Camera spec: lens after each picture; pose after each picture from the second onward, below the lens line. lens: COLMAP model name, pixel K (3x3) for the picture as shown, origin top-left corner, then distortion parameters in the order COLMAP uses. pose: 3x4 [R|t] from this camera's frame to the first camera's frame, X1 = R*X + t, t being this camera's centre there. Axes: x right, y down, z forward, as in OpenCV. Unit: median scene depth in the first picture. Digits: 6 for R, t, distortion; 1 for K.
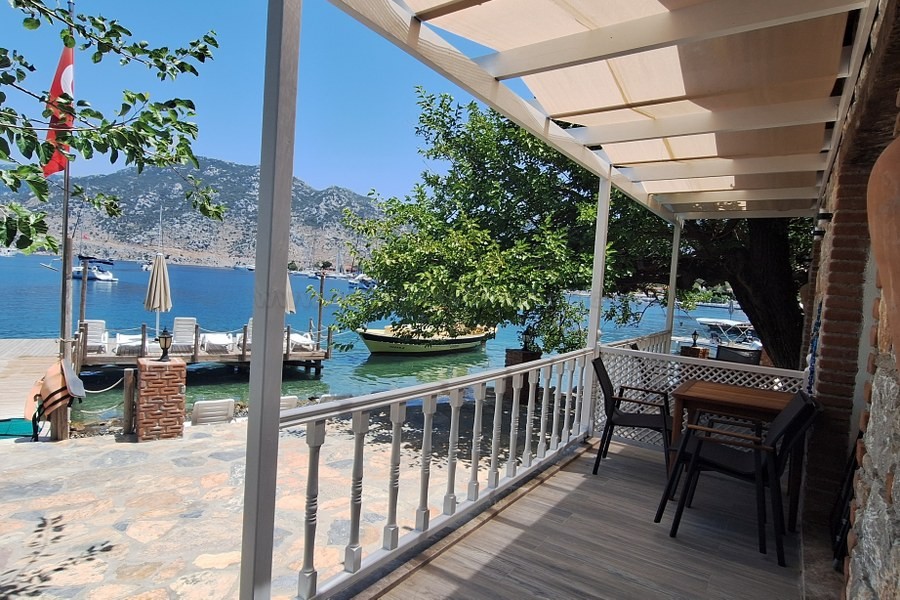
lens RADIAL K [[522.4, 0, 445.4], [0, 522.4, 303.6], [0, 0, 1]] dist [-0.035160, 0.039540]
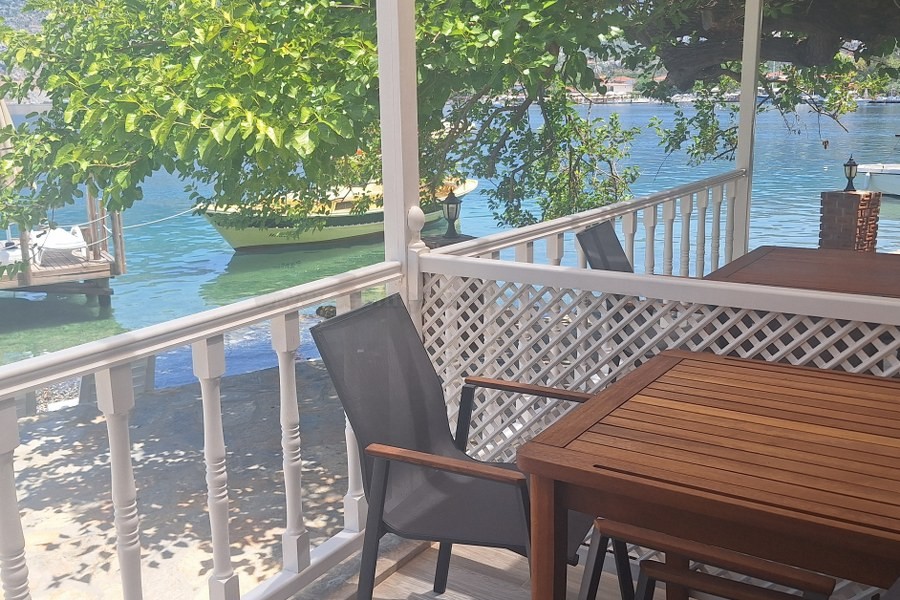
lens RADIAL K [[933.4, 0, 450.0], [0, 933.4, 300.0], [0, 0, 1]] dist [0.109627, 0.001392]
pose [[0.996371, -0.084773, 0.007630, 0.090725], [0.082241, 0.981945, 0.170356, 0.002532], [-0.021934, -0.169111, 0.985353, 0.121871]]
